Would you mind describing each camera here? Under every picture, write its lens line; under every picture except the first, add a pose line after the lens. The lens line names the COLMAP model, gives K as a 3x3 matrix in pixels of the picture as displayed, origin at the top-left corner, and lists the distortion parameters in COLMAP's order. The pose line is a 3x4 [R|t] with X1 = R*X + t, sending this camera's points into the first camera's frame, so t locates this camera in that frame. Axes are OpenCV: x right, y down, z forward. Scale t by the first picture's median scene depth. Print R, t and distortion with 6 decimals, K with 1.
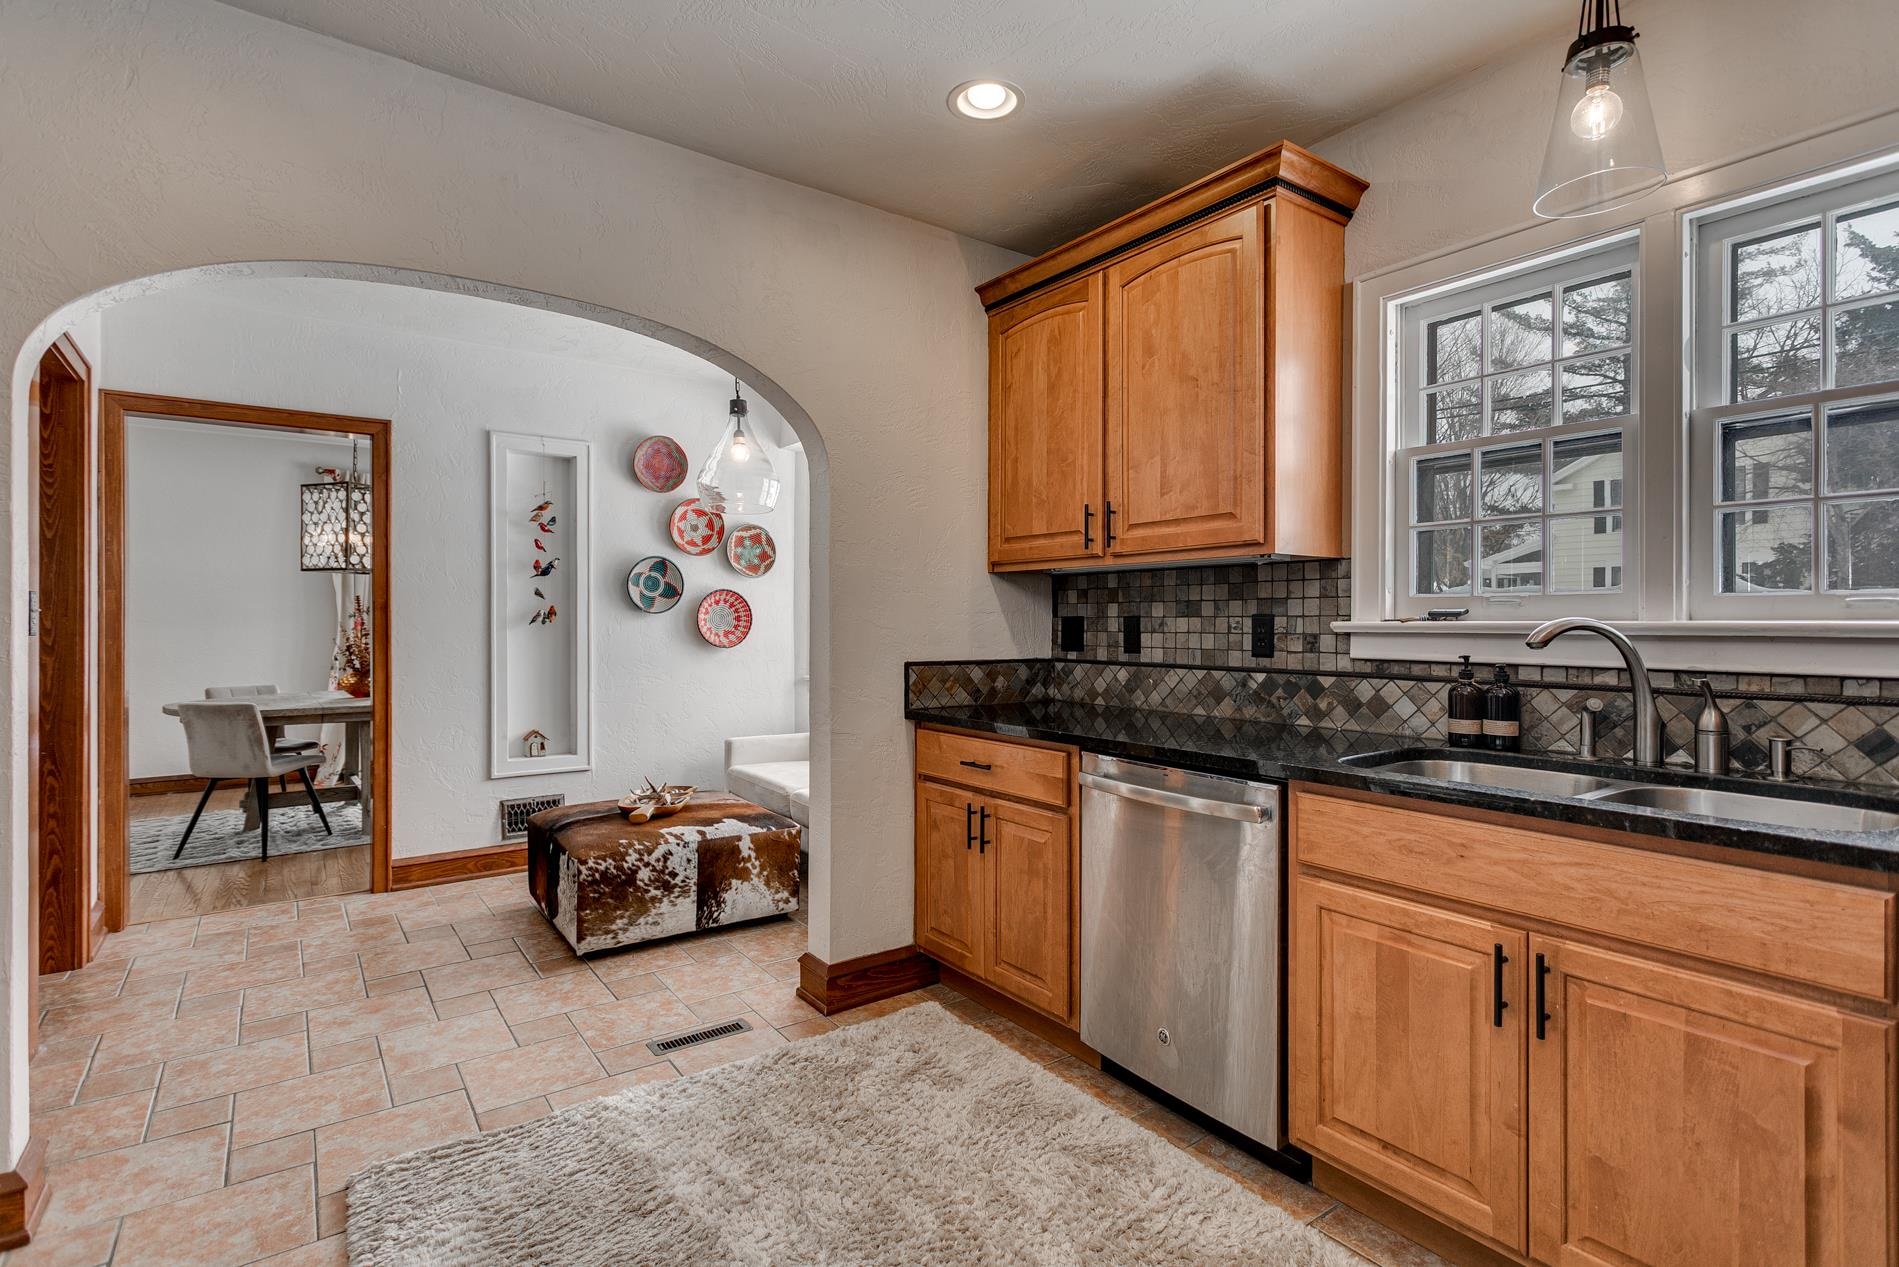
lens RADIAL K [[942.4, 0, 922.5], [0, 942.4, 618.9], [0, 0, 1]] dist [0.005678, -0.000246]
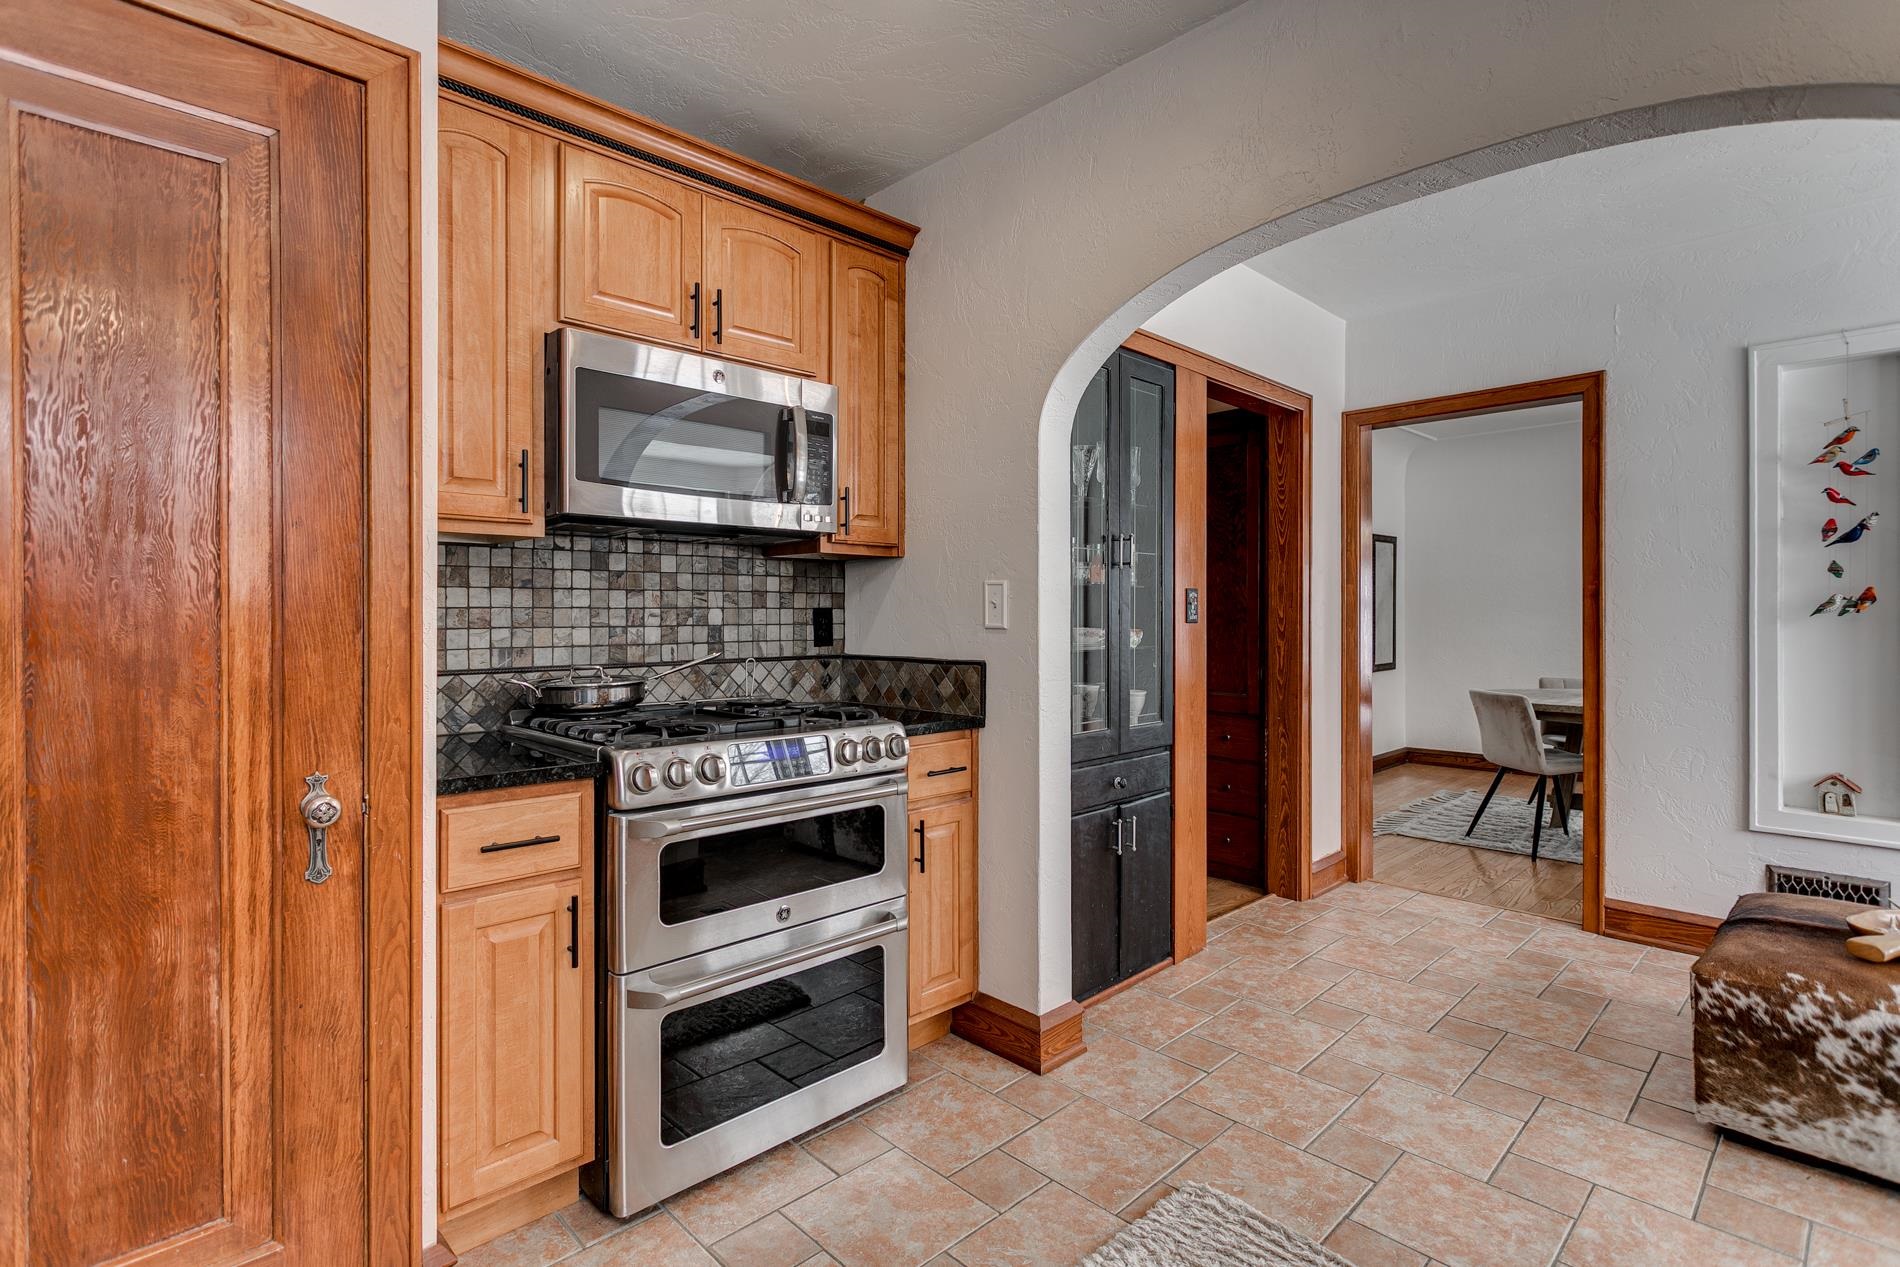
lens RADIAL K [[902.6, 0, 945.3], [0, 902.6, 615.4], [0, 0, 1]] dist [0.003023, 0.000119]
pose [[0.158082, 0.003083, -0.987421, 0.168445], [0.003404, 0.999987, 0.003667, 0.001180], [0.987420, -0.003940, 0.158070, 0.376837]]
